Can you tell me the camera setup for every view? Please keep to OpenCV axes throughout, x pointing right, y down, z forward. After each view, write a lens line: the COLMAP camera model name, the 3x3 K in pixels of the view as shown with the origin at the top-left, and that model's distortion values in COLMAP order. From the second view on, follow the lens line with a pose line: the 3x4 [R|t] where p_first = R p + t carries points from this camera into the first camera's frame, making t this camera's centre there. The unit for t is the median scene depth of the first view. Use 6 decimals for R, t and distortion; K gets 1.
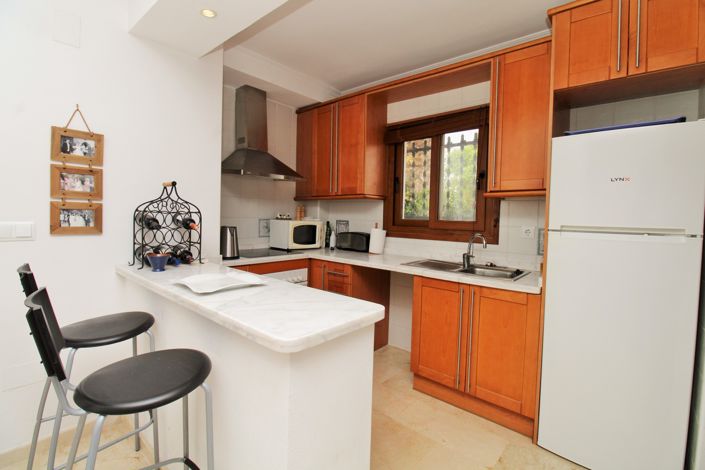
lens RADIAL K [[327.8, 0, 351.8], [0, 327.8, 232.2], [0, 0, 1]] dist [-0.000374, -0.014590]
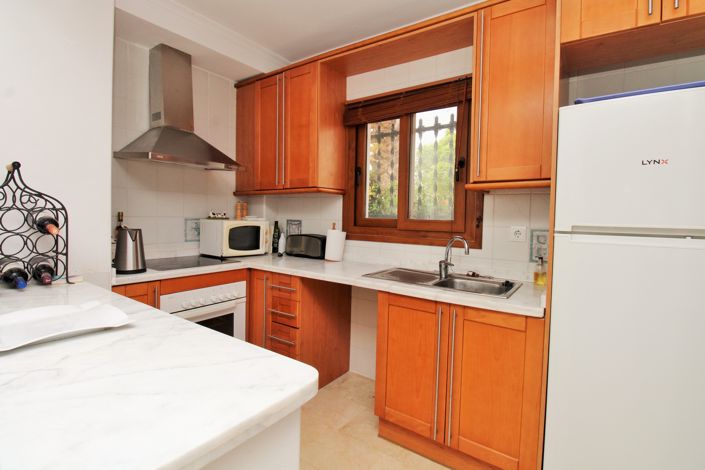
lens RADIAL K [[341.4, 0, 352.5], [0, 341.4, 235.0], [0, 0, 1]] dist [-0.000383, -0.017330]
pose [[0.995247, -0.007660, 0.097081, 0.047509], [0.006901, 0.999943, 0.008150, -0.005927], [-0.097137, -0.007442, 0.995243, 0.189576]]
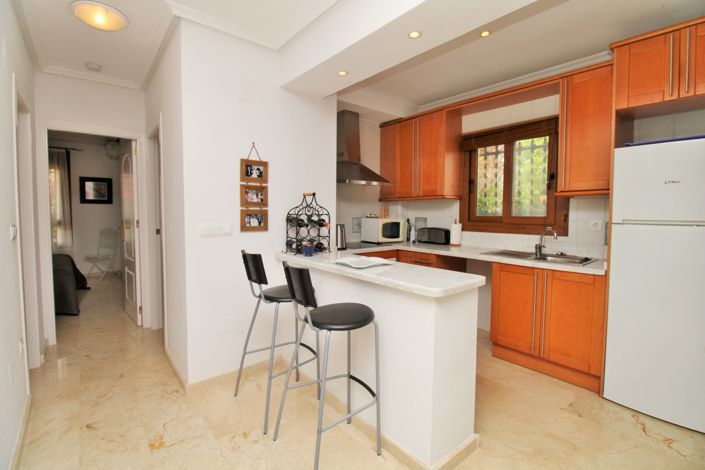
lens RADIAL K [[327.8, 0, 351.8], [0, 327.8, 232.2], [0, 0, 1]] dist [-0.000374, -0.014590]
pose [[0.986762, -0.011479, -0.161768, -0.116595], [0.013199, 0.999867, 0.009566, 0.001431], [0.161636, -0.011575, 0.986782, -0.256475]]
